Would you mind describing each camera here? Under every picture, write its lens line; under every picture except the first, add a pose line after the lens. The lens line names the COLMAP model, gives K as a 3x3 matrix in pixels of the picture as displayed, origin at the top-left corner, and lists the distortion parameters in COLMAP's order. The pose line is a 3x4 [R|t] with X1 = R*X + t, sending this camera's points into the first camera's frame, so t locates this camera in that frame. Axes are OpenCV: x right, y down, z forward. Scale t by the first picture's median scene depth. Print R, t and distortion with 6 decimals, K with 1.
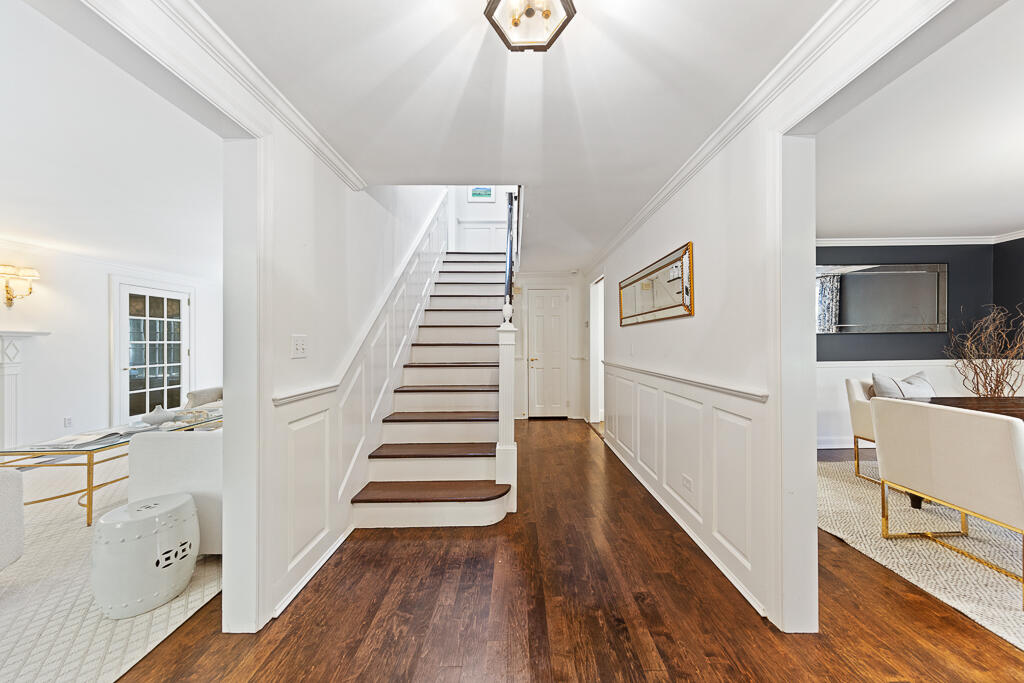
lens RADIAL K [[324.8, 0, 511.0], [0, 324.8, 341.1], [0, 0, 1]] dist [0.002138, 0.000136]
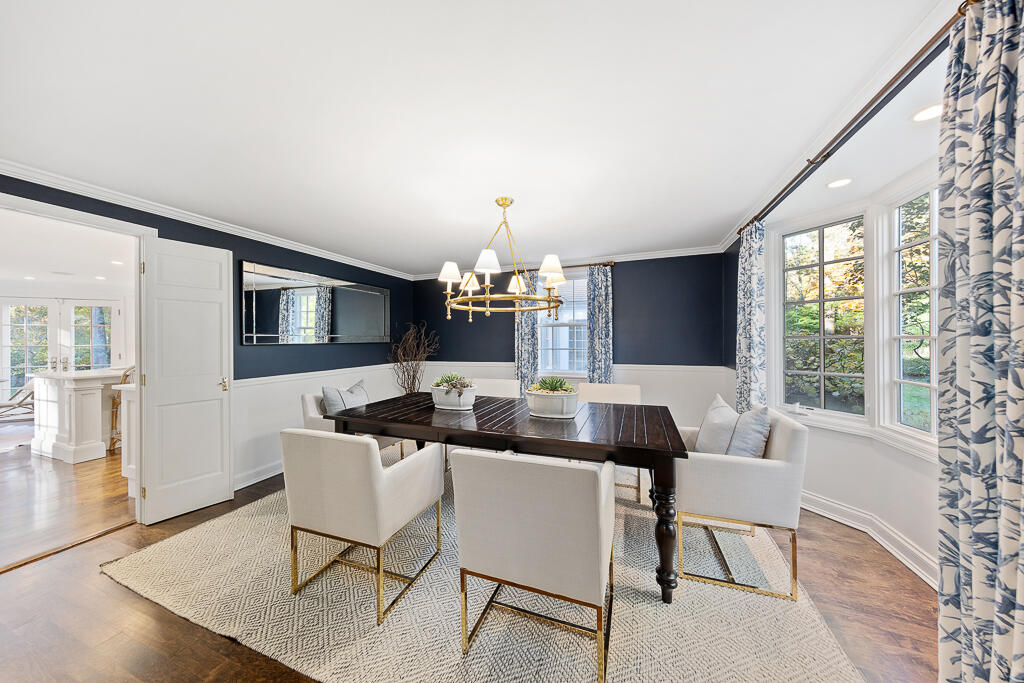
lens RADIAL K [[324.8, 0, 514.1], [0, 324.8, 343.2], [0, 0, 1]] dist [0.002138, 0.000136]
pose [[0.346908, -0.002128, 0.937897, 0.310455], [0.002043, 0.999997, 0.001513, -0.026547], [-0.937897, 0.001392, 0.346911, 0.094173]]
